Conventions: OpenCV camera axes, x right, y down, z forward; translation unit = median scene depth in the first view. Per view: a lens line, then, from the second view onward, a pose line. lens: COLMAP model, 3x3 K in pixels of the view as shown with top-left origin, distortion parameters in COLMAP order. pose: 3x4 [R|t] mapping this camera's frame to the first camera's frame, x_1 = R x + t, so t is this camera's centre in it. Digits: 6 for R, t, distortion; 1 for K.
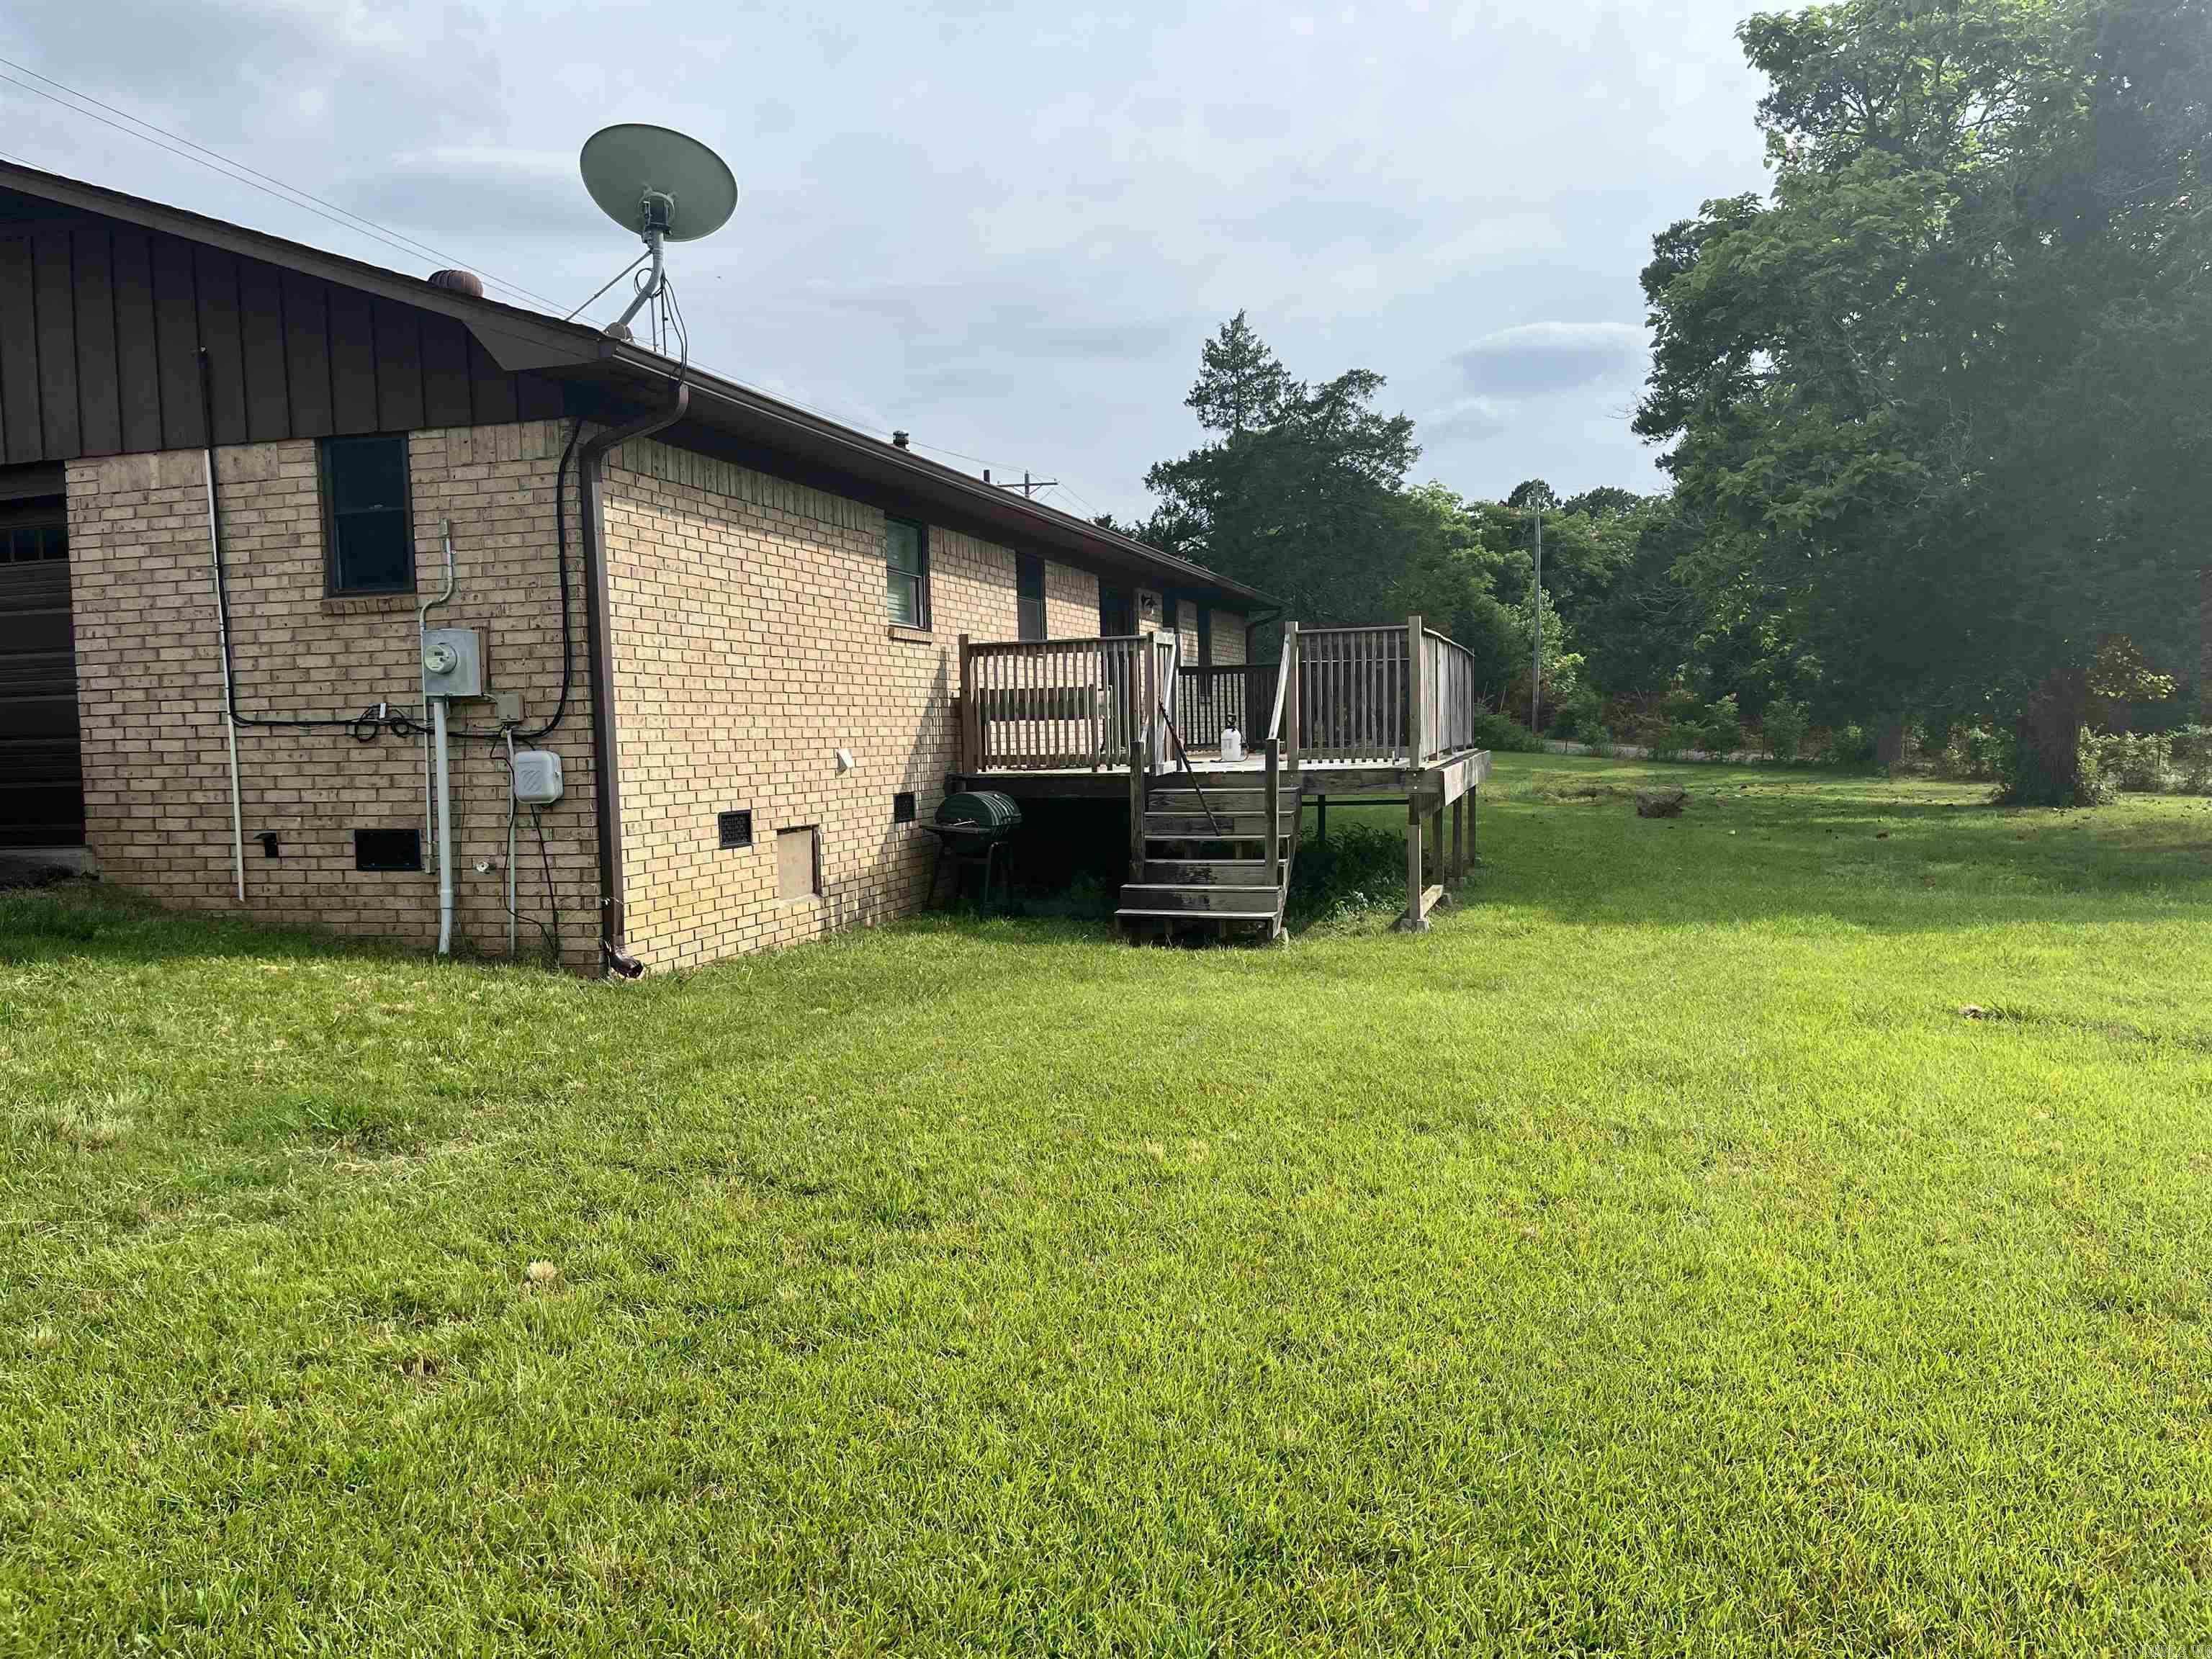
lens RADIAL K [[1680.6, 0, 1105.1], [0, 1680.6, 837.6], [0, 0, 1]] dist [0.048810, -0.062365]
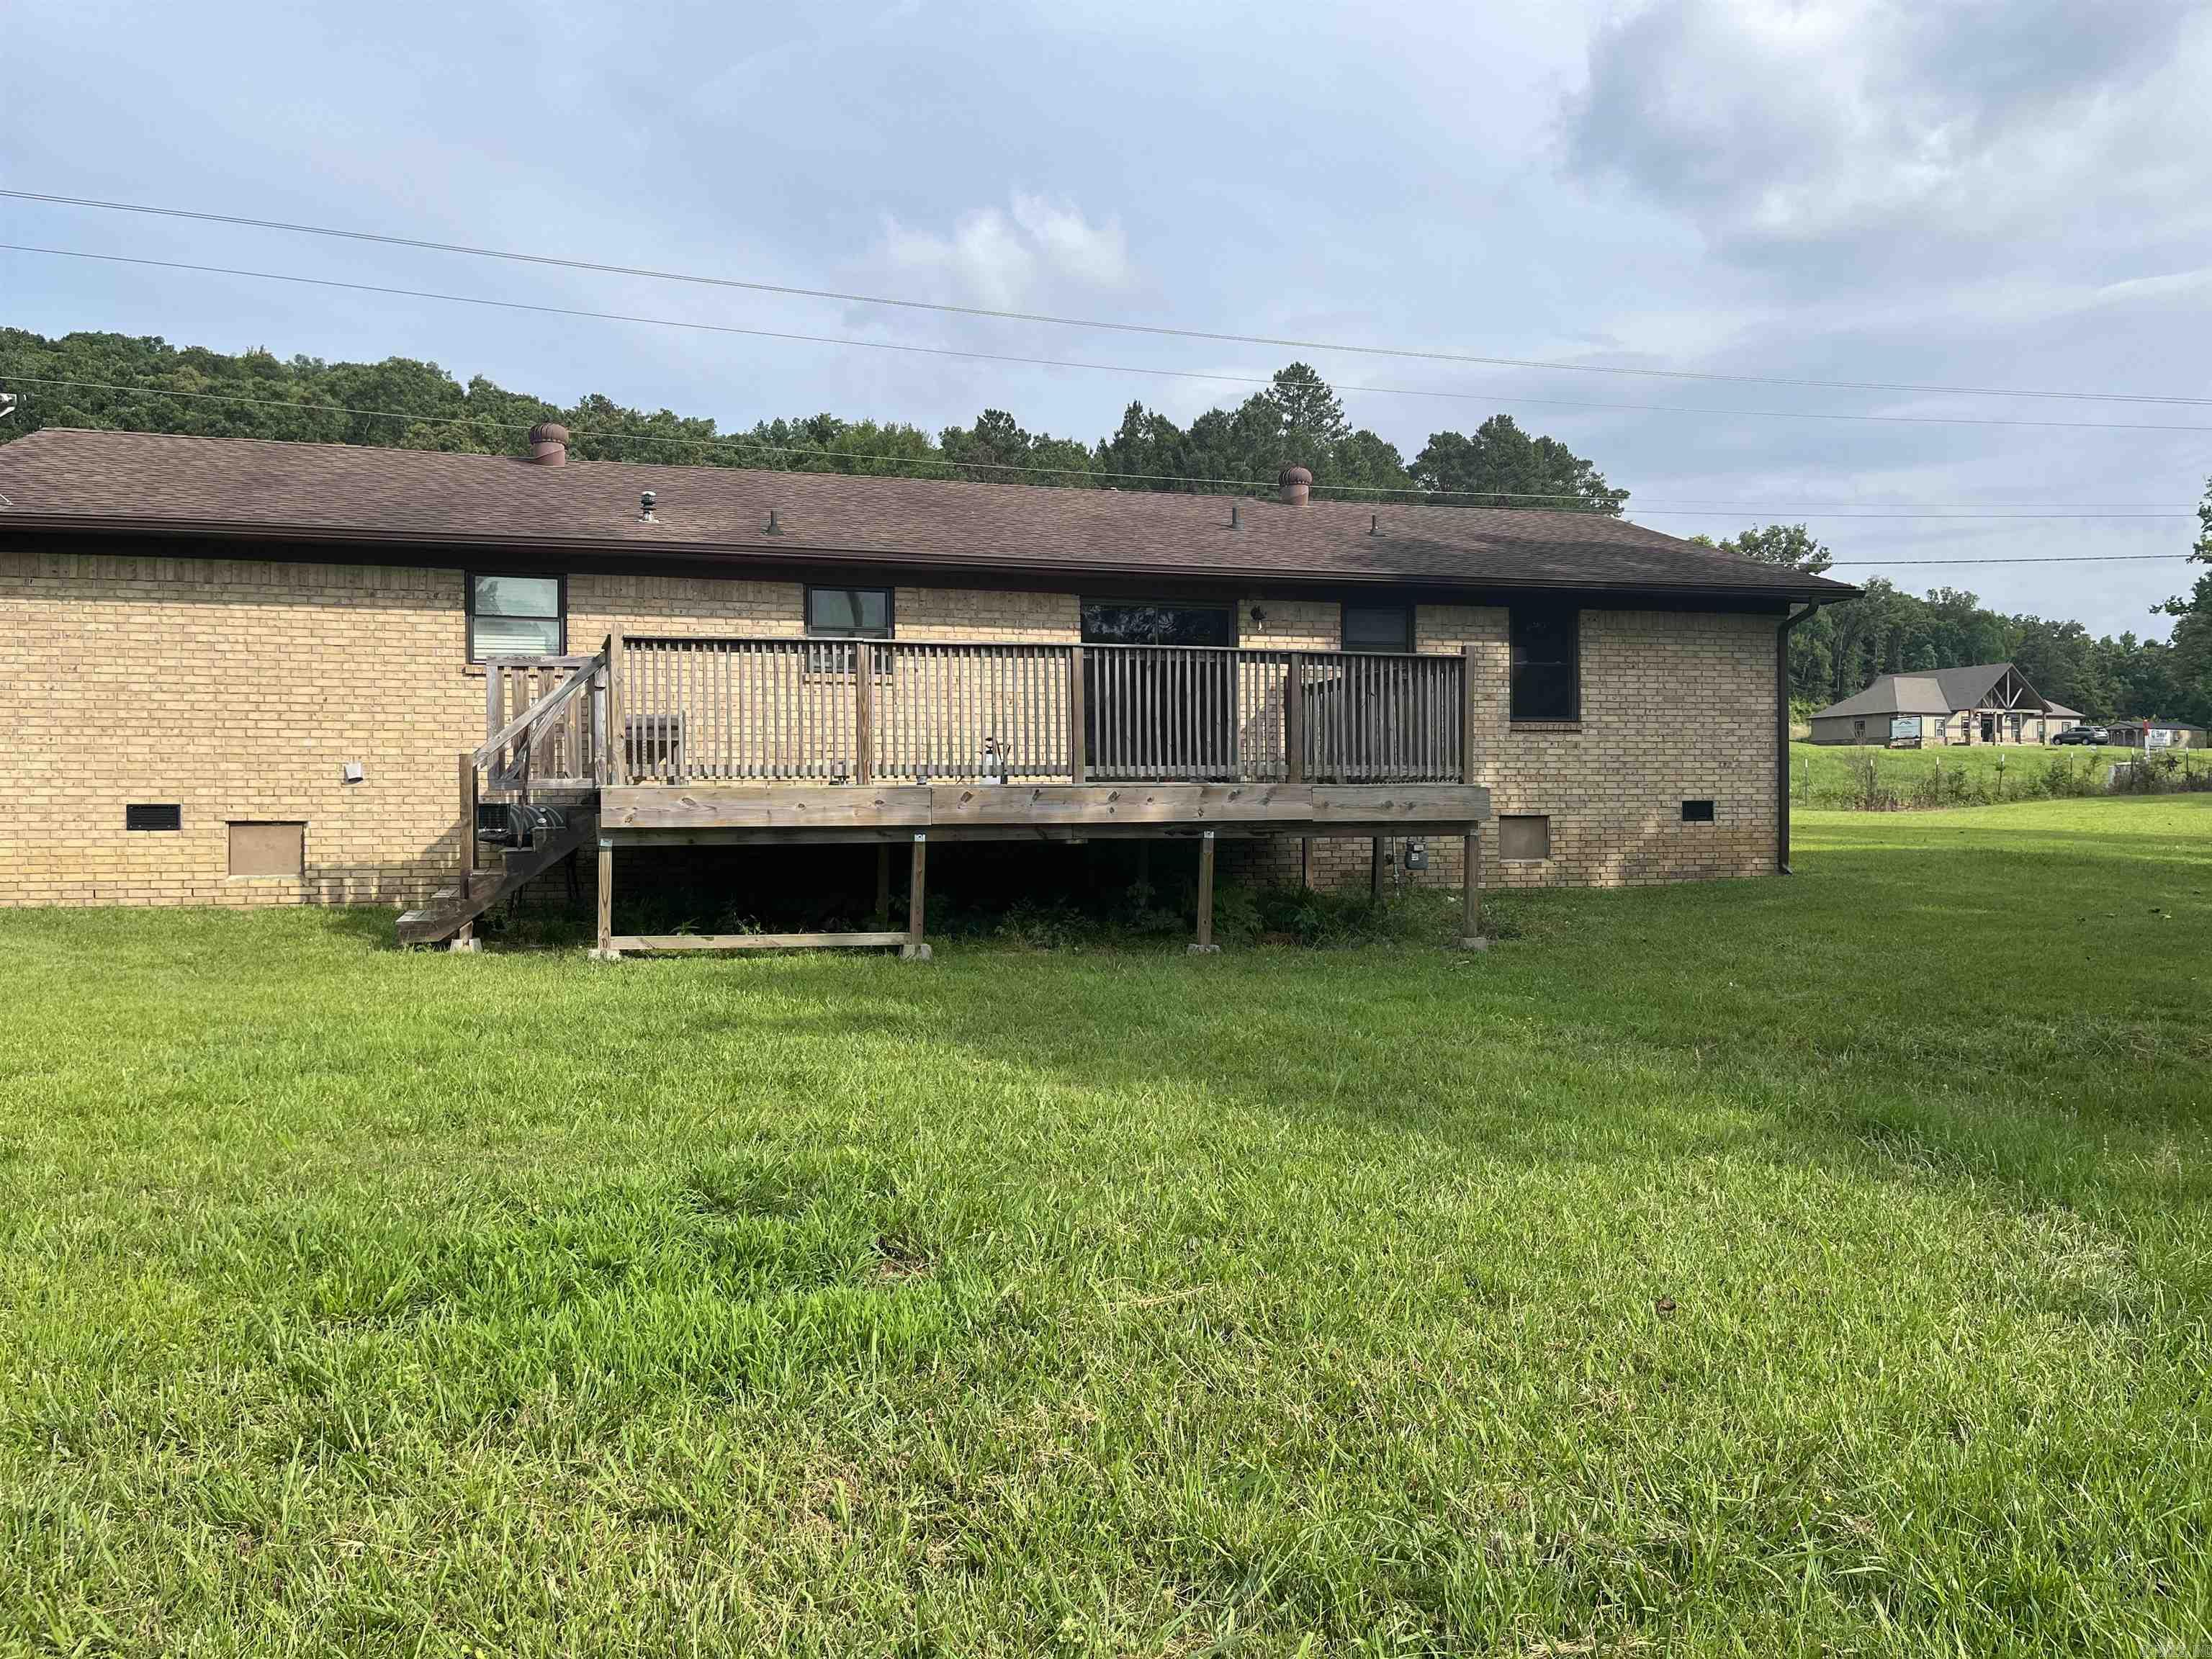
lens RADIAL K [[1680.6, 0, 1106.8], [0, 1680.6, 818.9], [0, 0, 1]] dist [0.048810, -0.062365]
pose [[0.538482, 0.058112, -0.840631, 1.368013], [-0.073047, 0.997083, 0.022136, -0.091047], [0.839465, 0.049486, 0.541156, 0.882882]]
